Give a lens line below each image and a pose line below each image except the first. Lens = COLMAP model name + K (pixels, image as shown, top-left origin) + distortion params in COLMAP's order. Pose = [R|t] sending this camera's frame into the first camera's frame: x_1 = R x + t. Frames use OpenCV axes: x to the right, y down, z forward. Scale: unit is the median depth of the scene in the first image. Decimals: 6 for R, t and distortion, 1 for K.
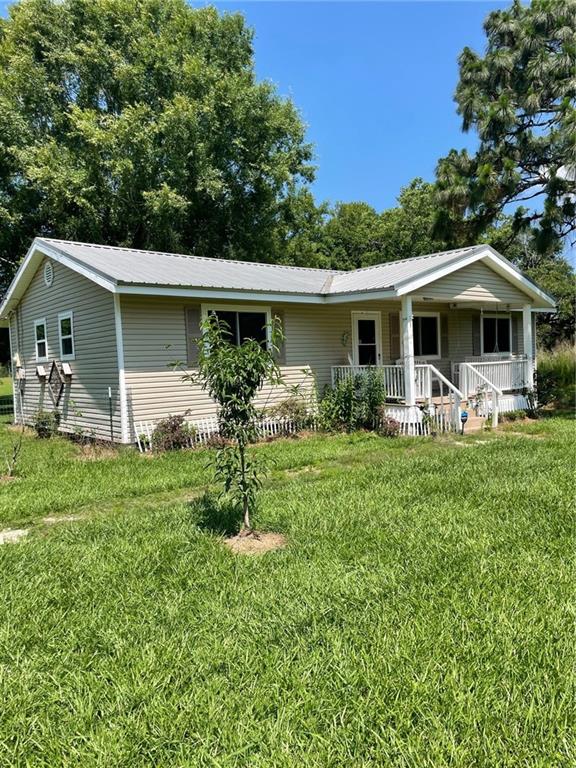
lens RADIAL K [[578.3, 0, 288.0], [0, 578.3, 384.0], [0, 0, 1]] dist [0.092306, -0.113840]
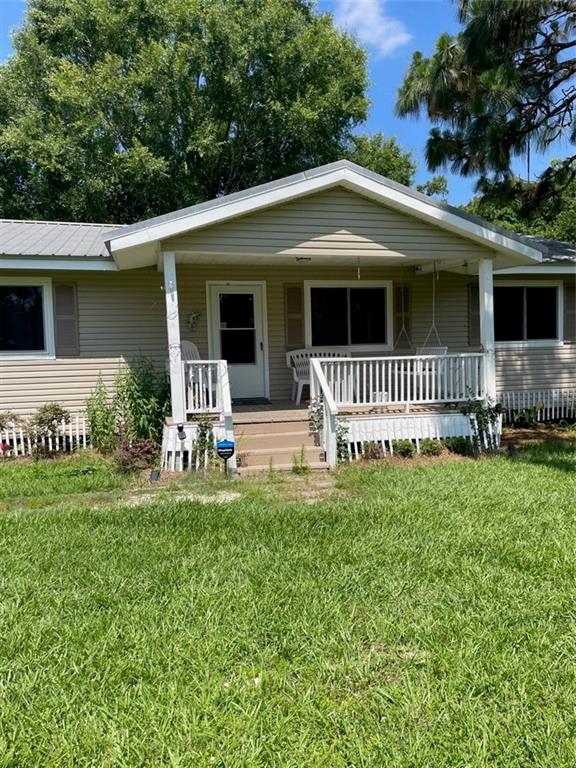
lens RADIAL K [[578.3, 0, 288.0], [0, 578.3, 384.0], [0, 0, 1]] dist [0.092306, -0.113840]
pose [[0.900340, 0.037026, -0.433610, 0.510259], [-0.027227, 0.999215, 0.028789, -0.023634], [0.434335, -0.014114, 0.900641, 0.398892]]
